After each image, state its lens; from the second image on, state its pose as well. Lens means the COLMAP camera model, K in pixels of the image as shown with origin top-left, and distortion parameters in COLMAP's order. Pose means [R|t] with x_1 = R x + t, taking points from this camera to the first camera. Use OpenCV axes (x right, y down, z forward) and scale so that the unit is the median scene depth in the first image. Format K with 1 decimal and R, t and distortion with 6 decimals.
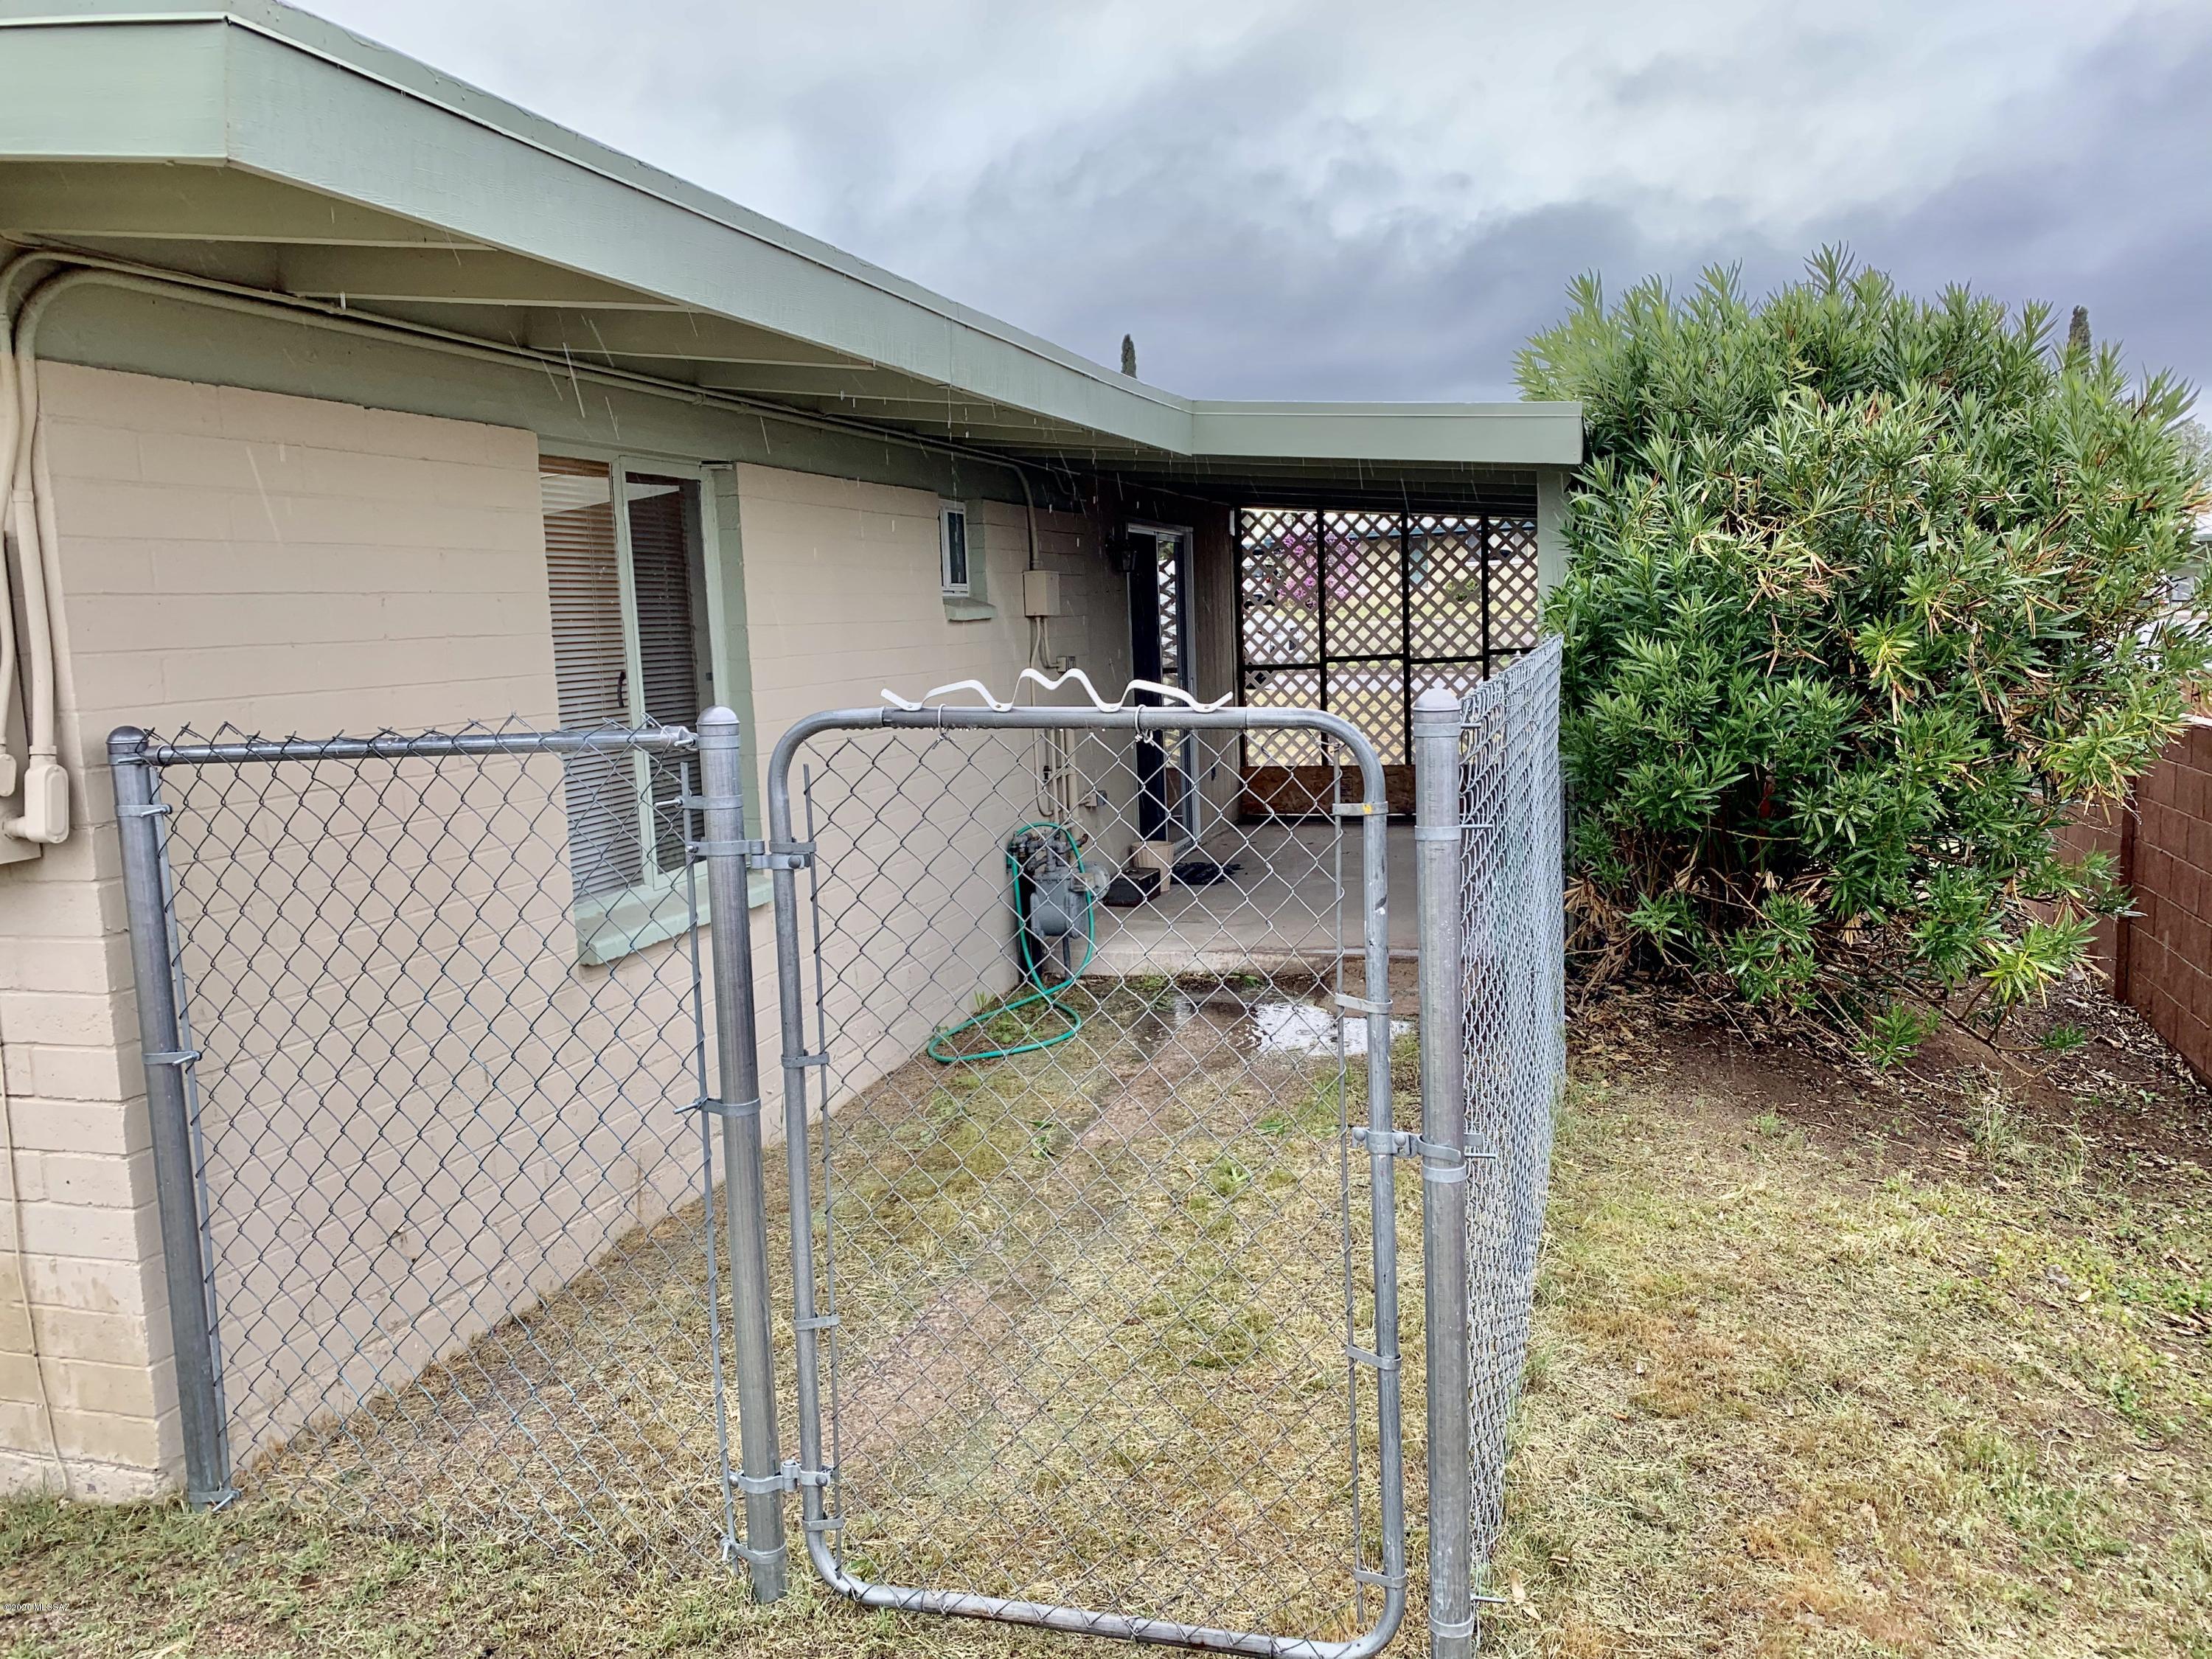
lens RADIAL K [[1692.2, 0, 1099.2], [0, 1692.2, 791.3], [0, 0, 1]] dist [0.068859, -0.003439]
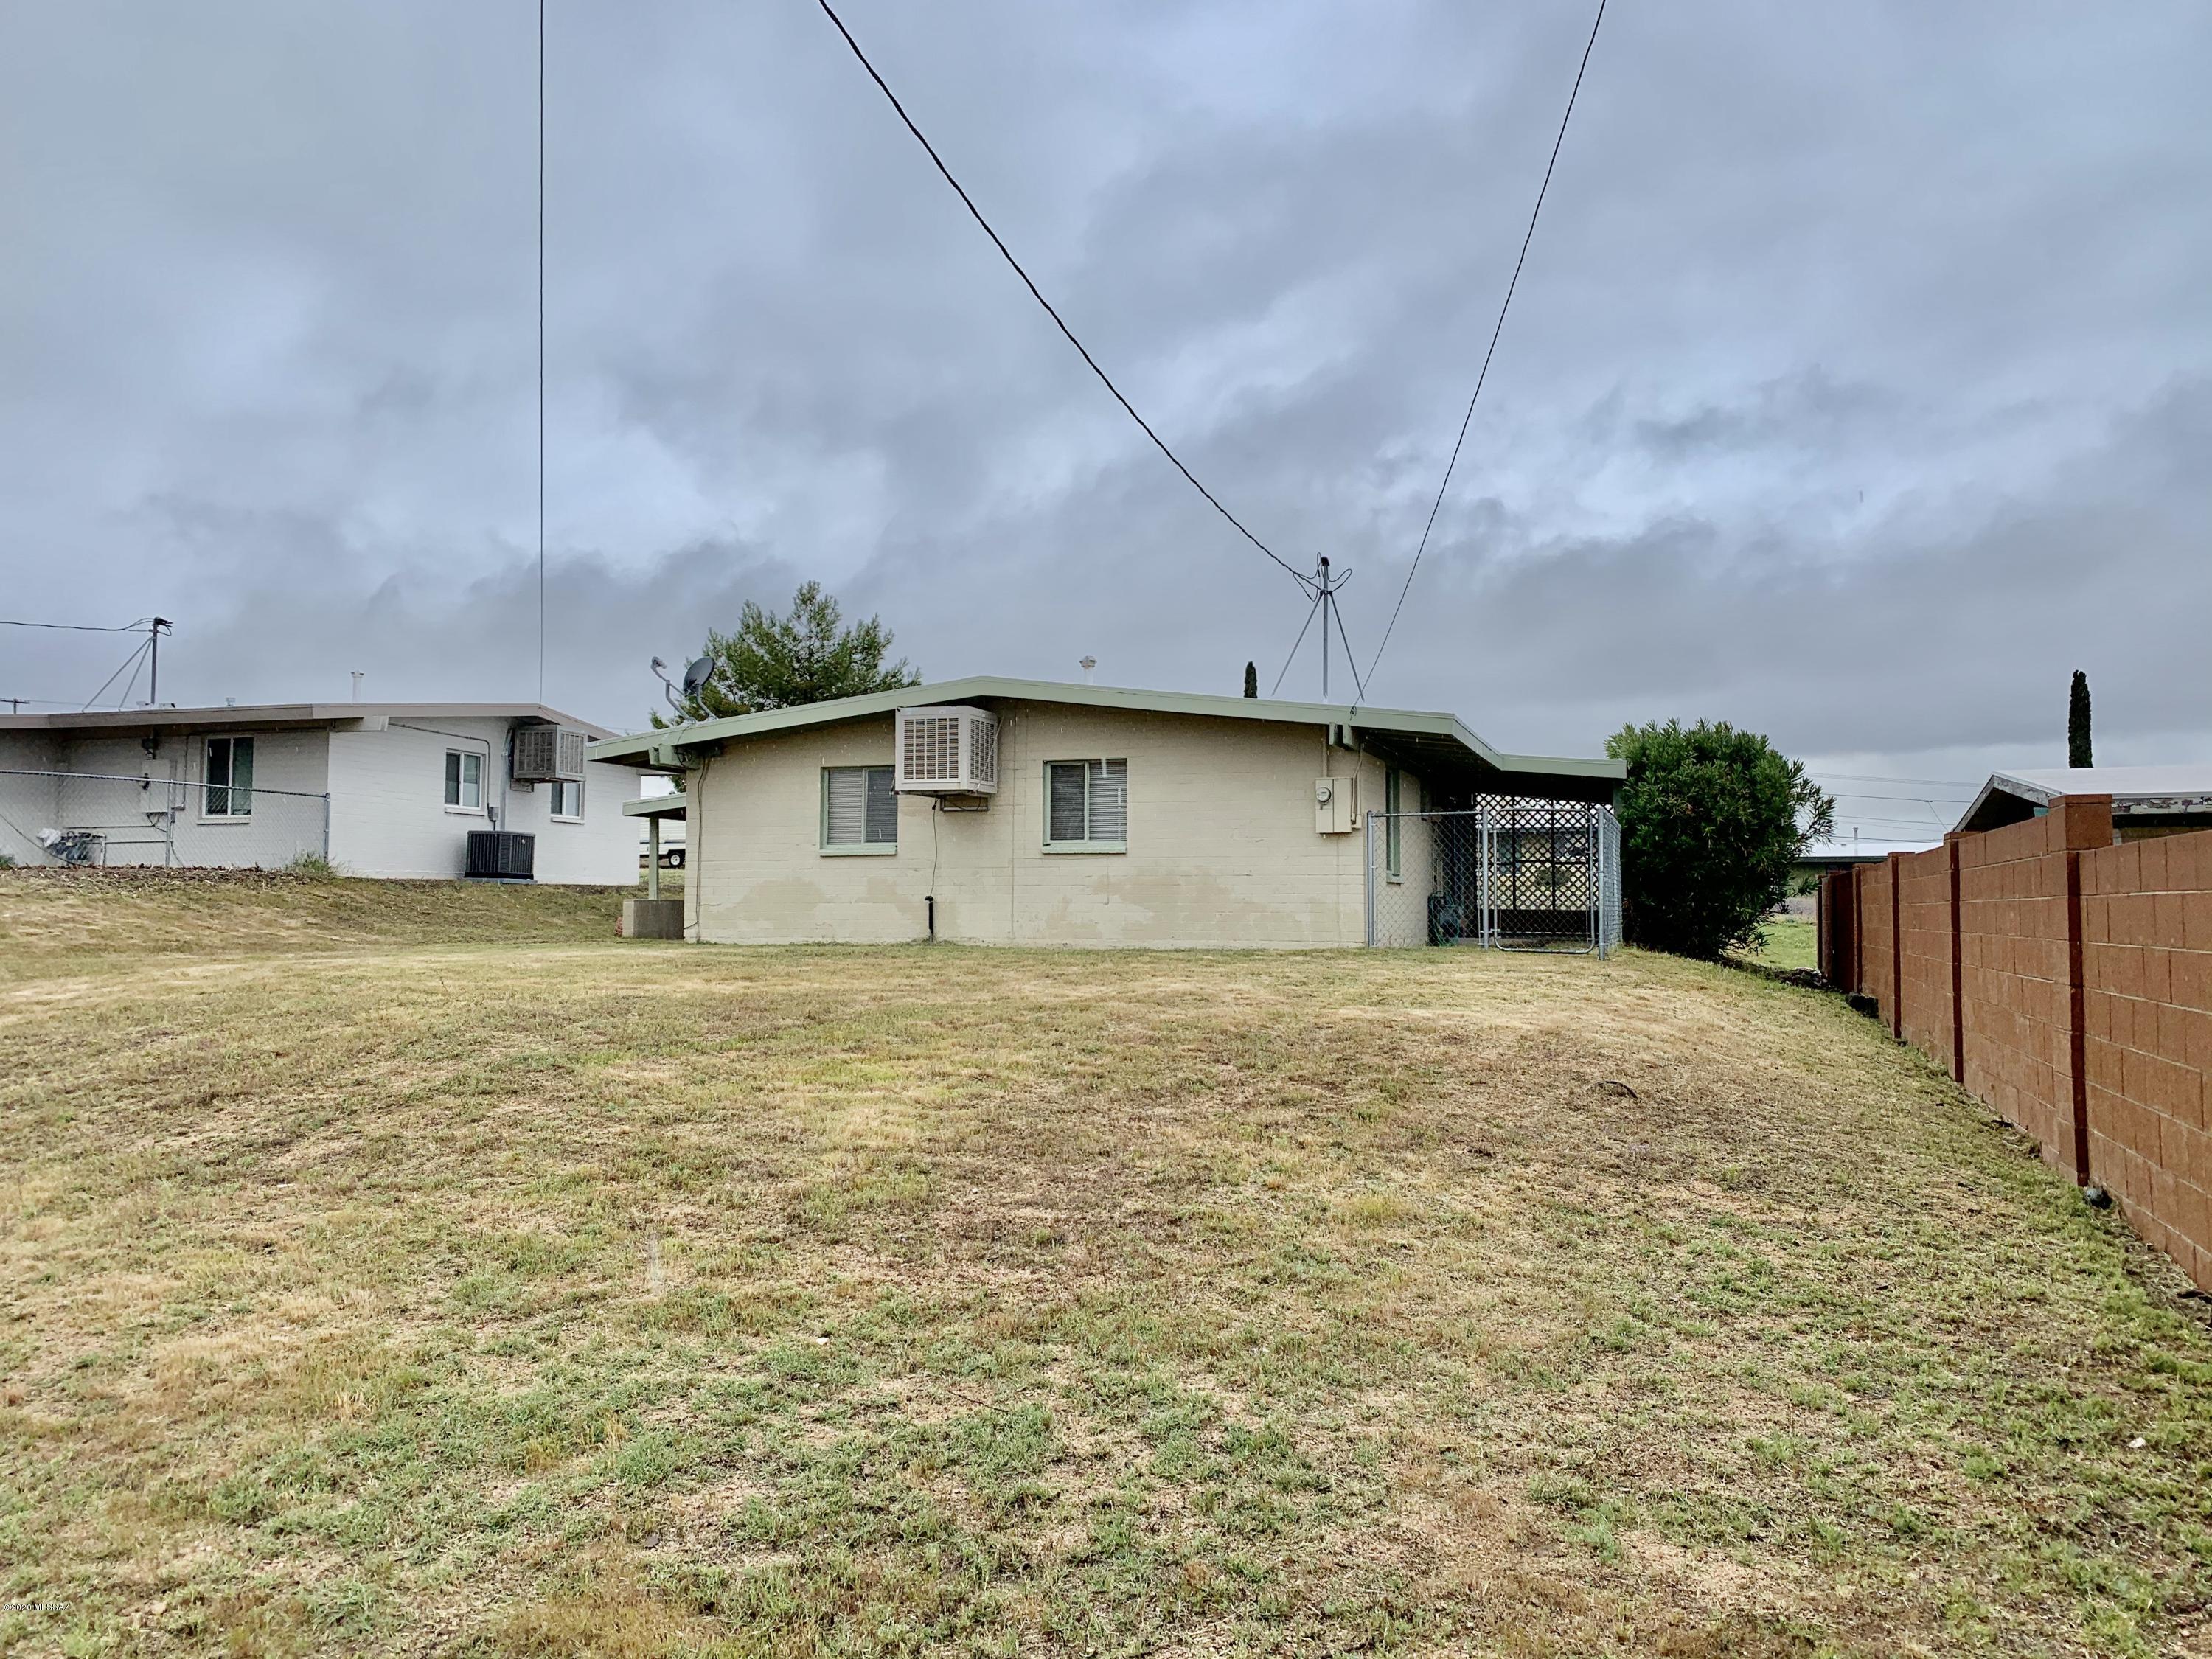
lens RADIAL K [[1692.2, 0, 1099.2], [0, 1692.2, 791.3], [0, 0, 1]] dist [0.068859, -0.003439]
pose [[0.998472, 0.037690, -0.040408, -0.676179], [-0.044162, 0.983830, -0.173578, 0.505481], [0.033212, 0.175097, 0.983991, -2.550993]]
